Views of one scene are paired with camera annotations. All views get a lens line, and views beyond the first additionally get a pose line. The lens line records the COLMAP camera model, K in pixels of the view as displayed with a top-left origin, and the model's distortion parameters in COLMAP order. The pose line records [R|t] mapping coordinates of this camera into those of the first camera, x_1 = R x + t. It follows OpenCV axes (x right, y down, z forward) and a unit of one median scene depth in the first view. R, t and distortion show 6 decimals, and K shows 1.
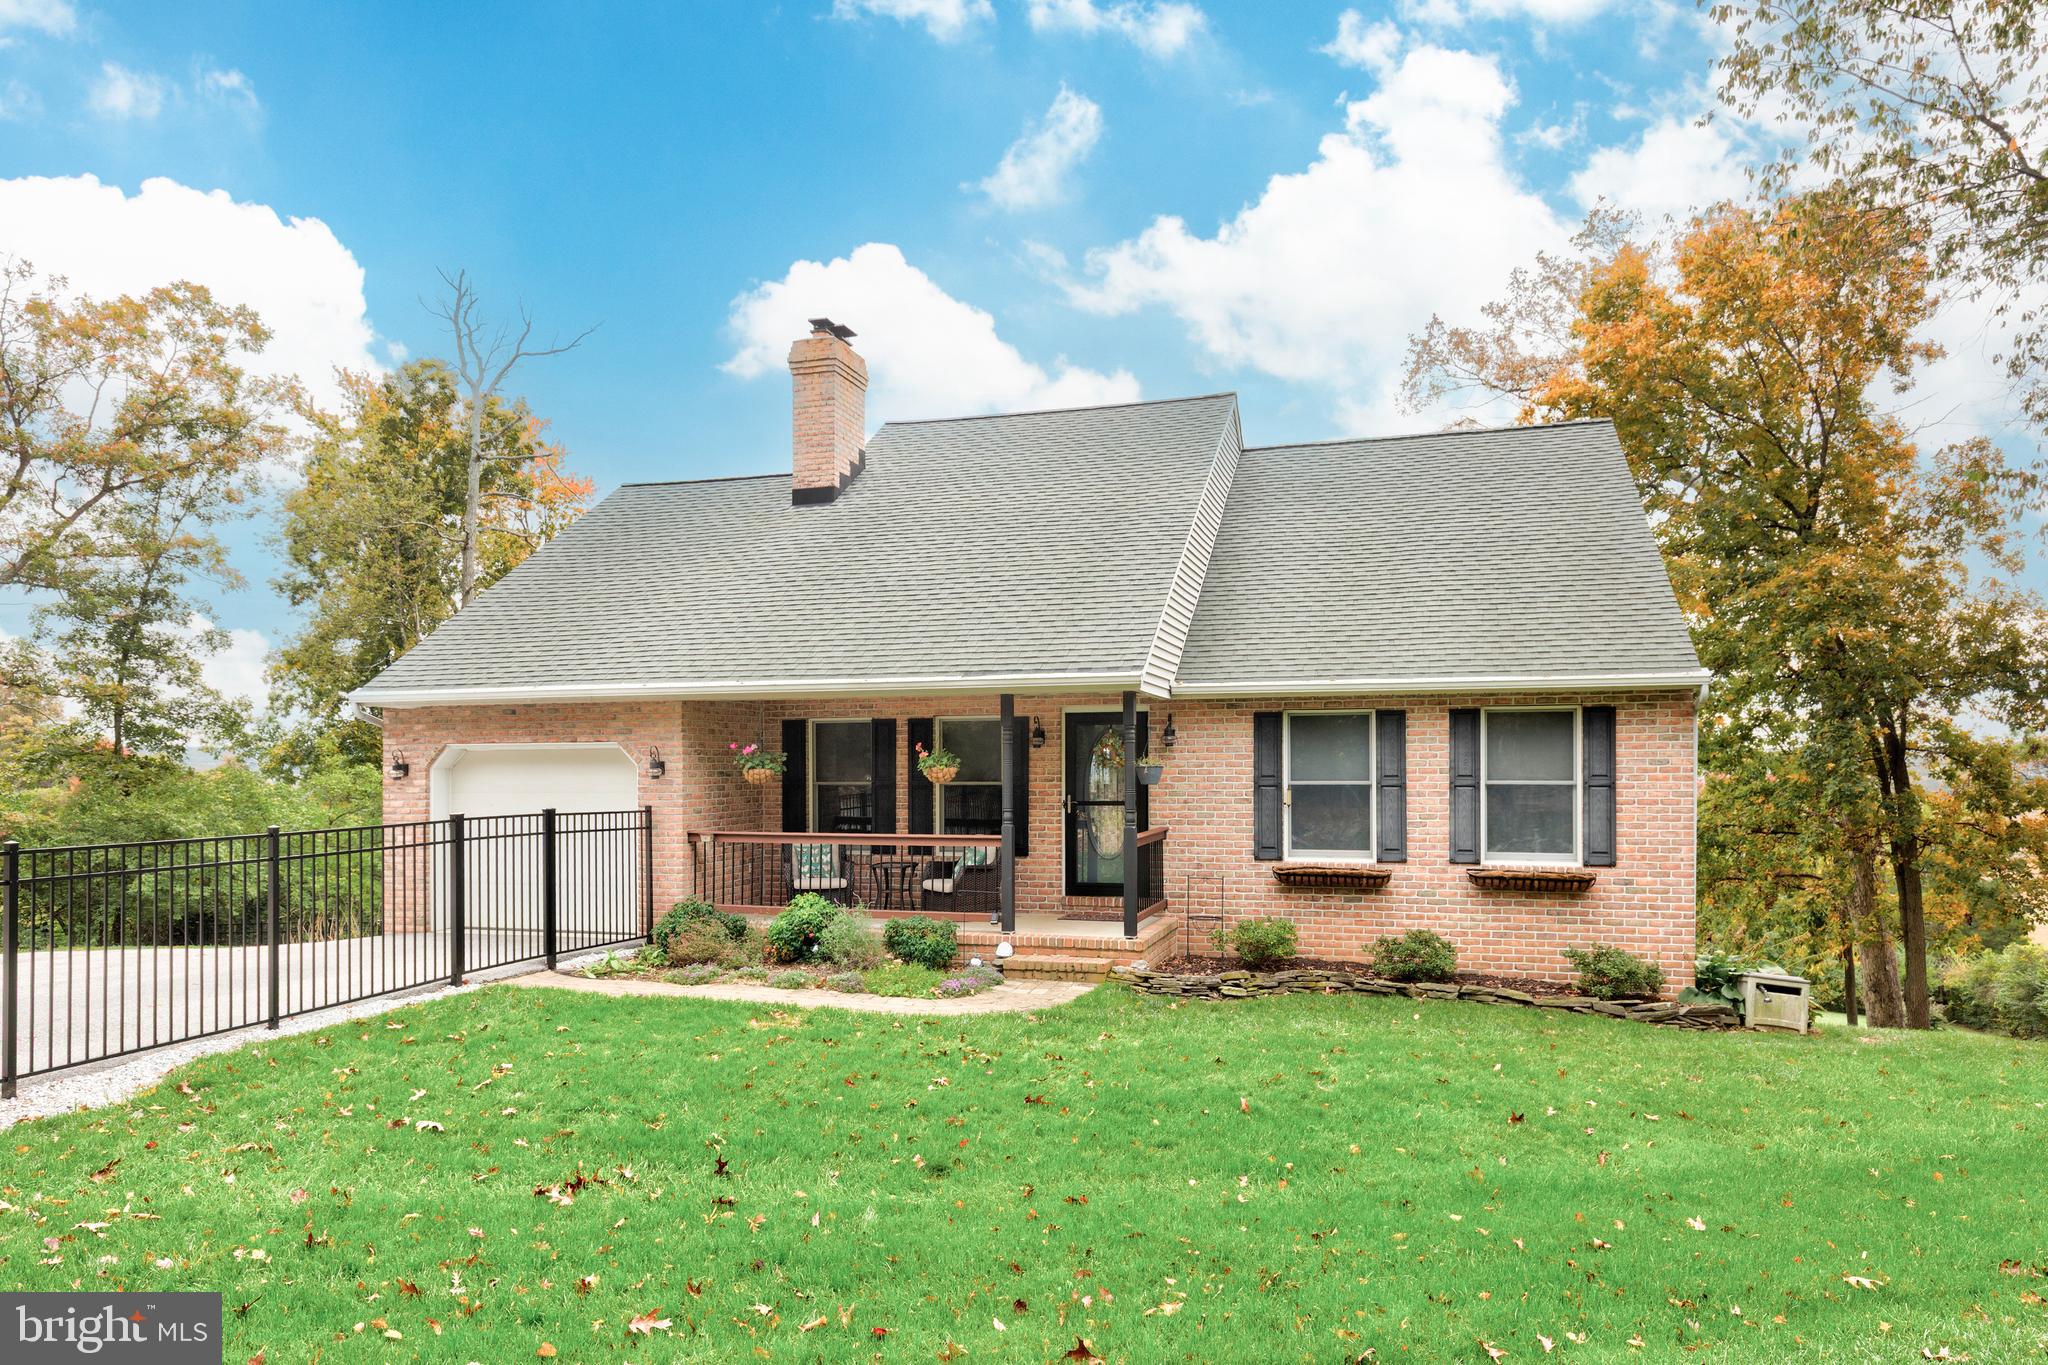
lens RADIAL K [[1228.6, 0, 1026.3], [0, 1228.6, 759.9], [0, 0, 1]] dist [-0.000990, -0.000096]
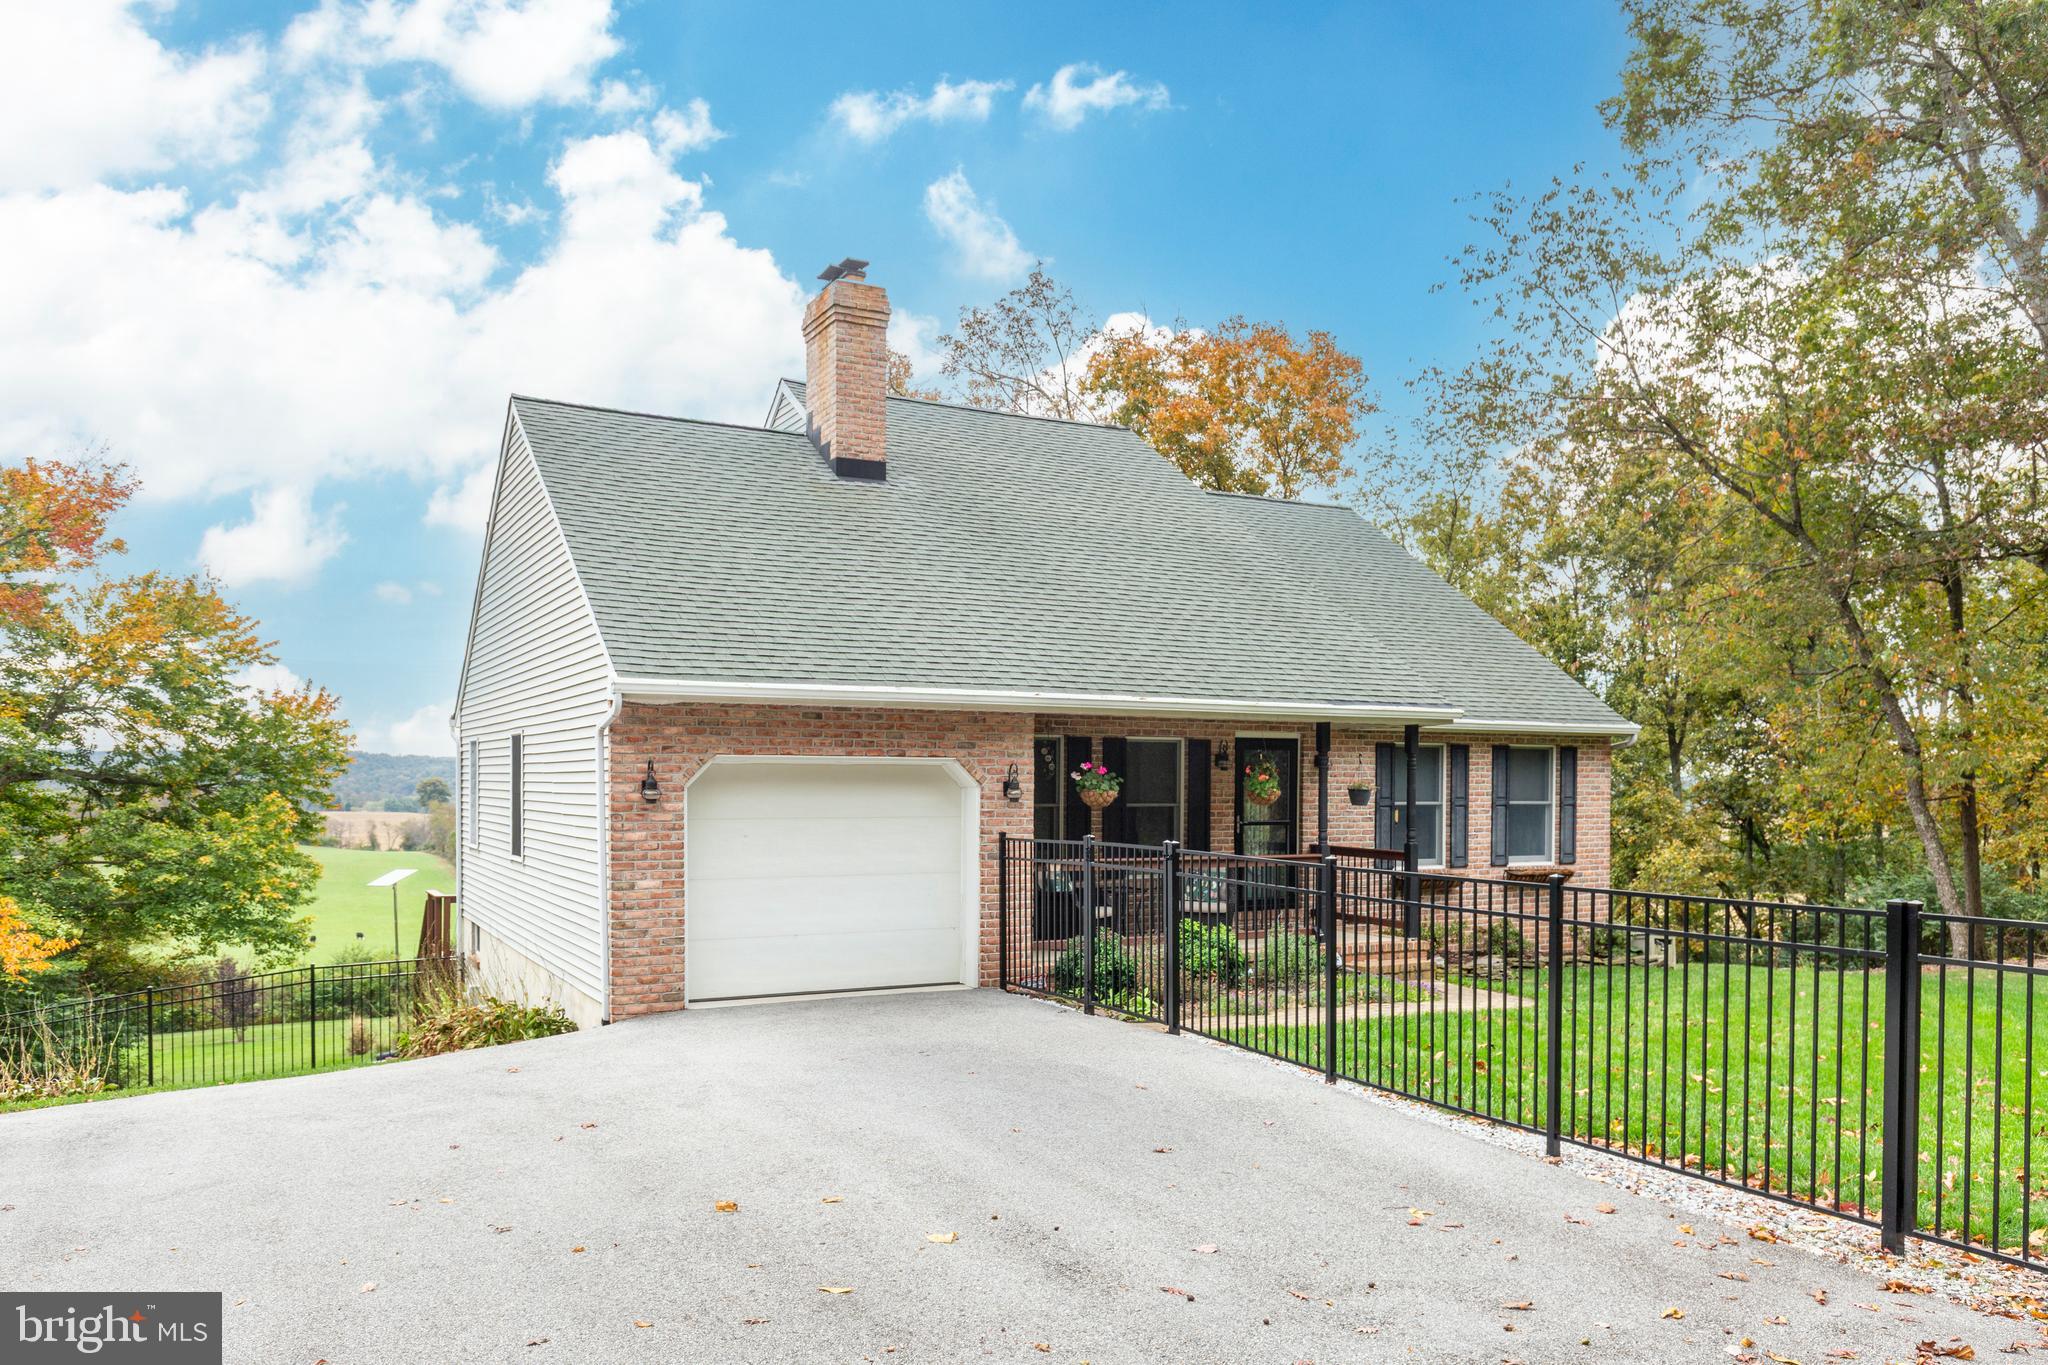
lens RADIAL K [[1465.2, 0, 1018.9], [0, 1465.2, 792.4], [0, 0, 1]] dist [0.004849, 0.001549]
pose [[0.714349, 0.002717, 0.699784, -1.029813], [-0.008630, 0.999951, 0.004926, 0.004386], [-0.699736, -0.009558, 0.714337, 0.249463]]
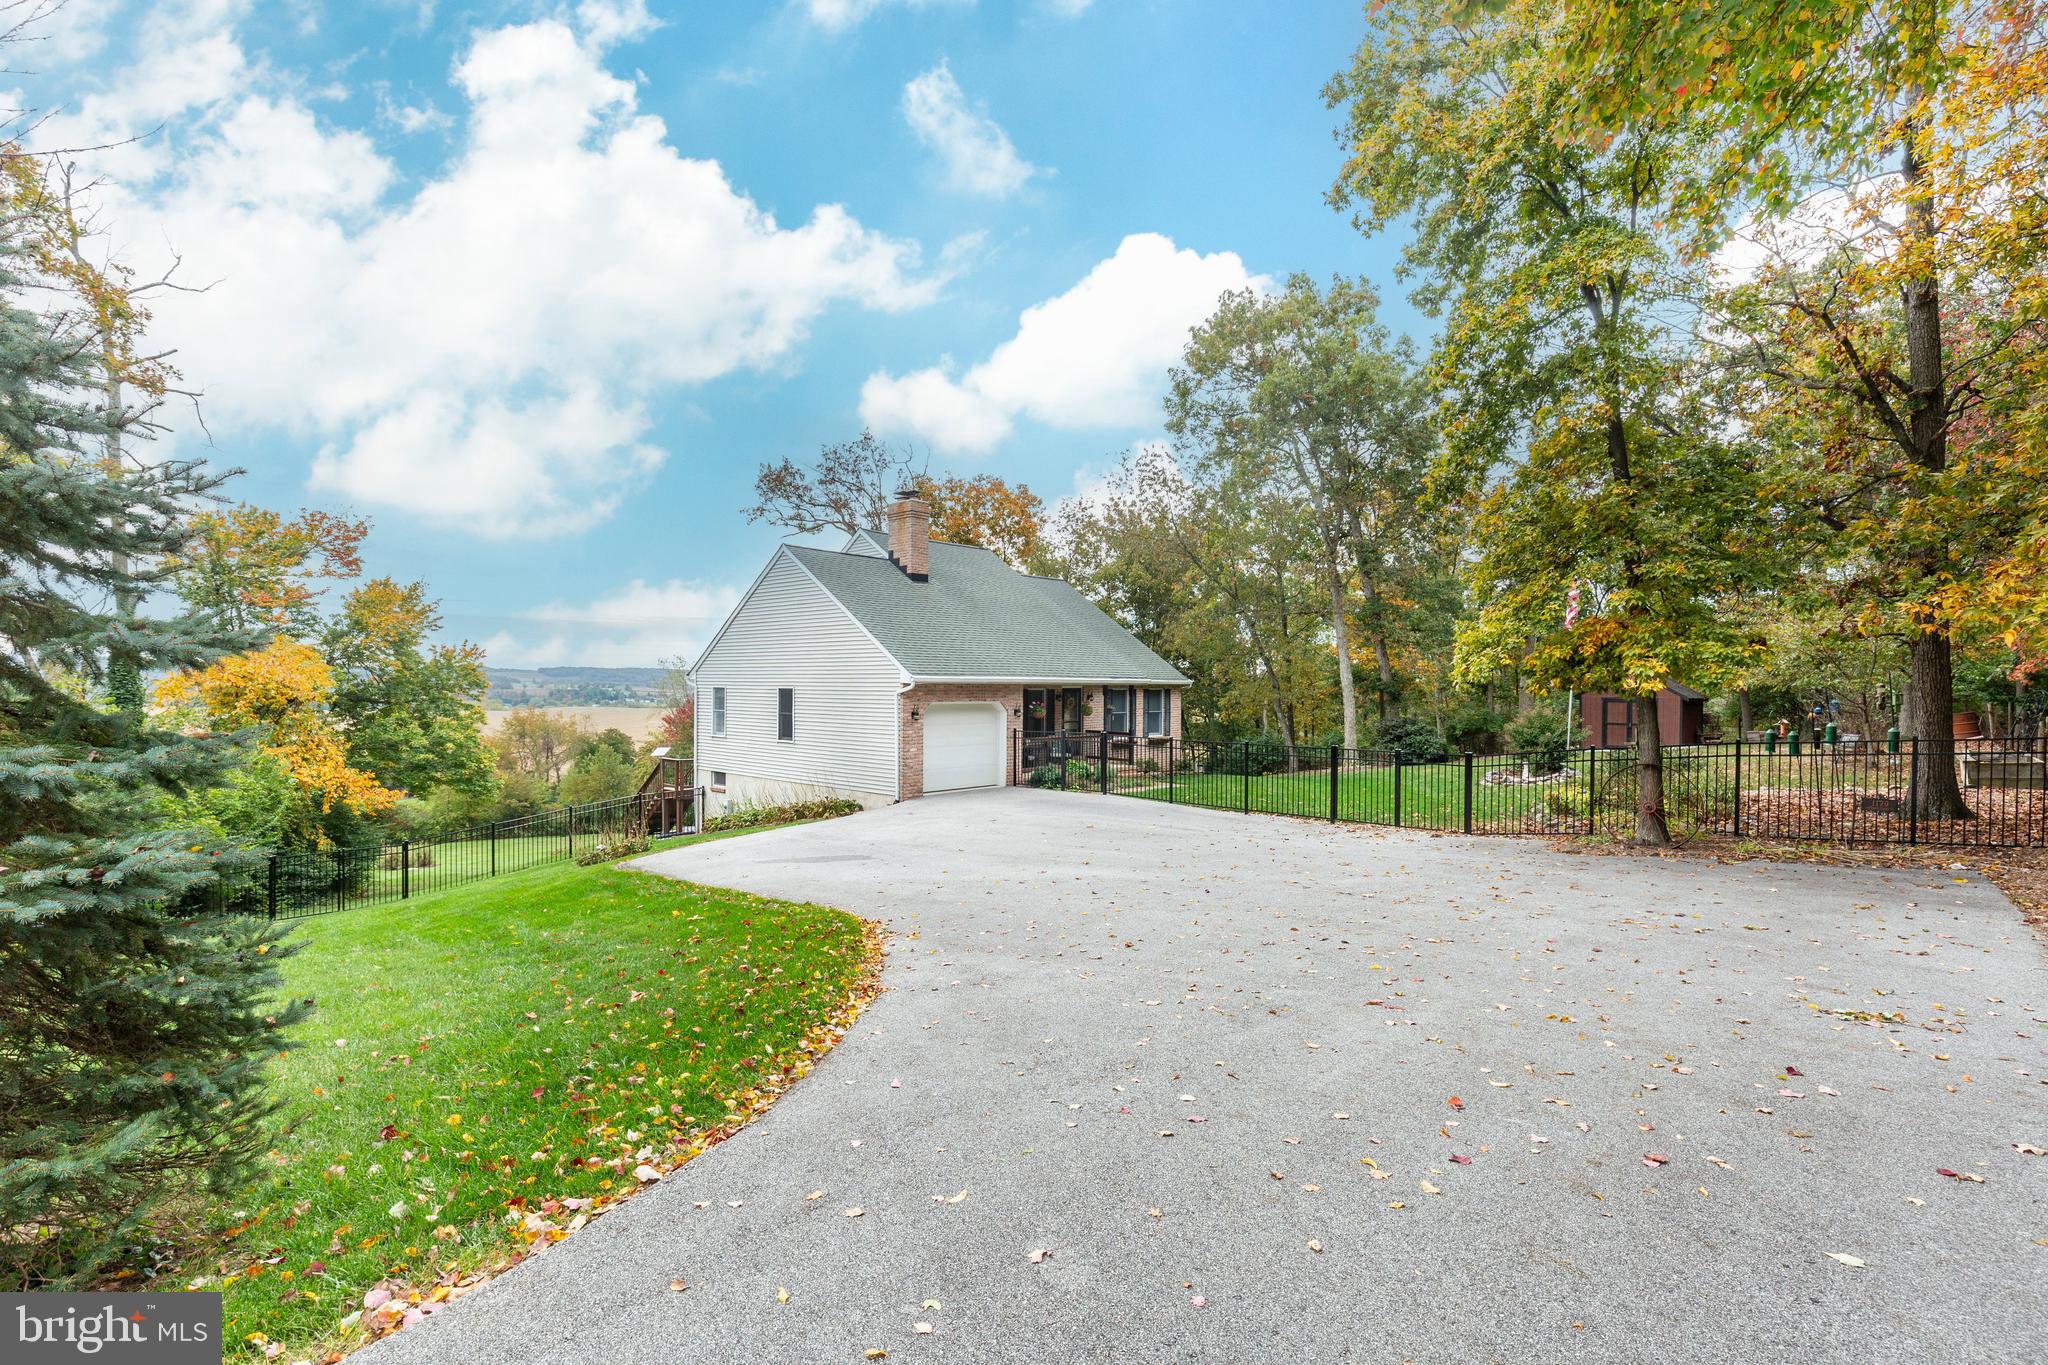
lens RADIAL K [[925.2, 0, 1024.0], [0, 925.2, 682.5], [0, 0, 1]] dist [-0.048712, -0.000010]
pose [[0.445618, 0.009480, 0.895173, -1.894753], [-0.008221, 0.999945, -0.006497, -0.038841], [-0.895185, -0.004464, 0.445672, 0.194221]]
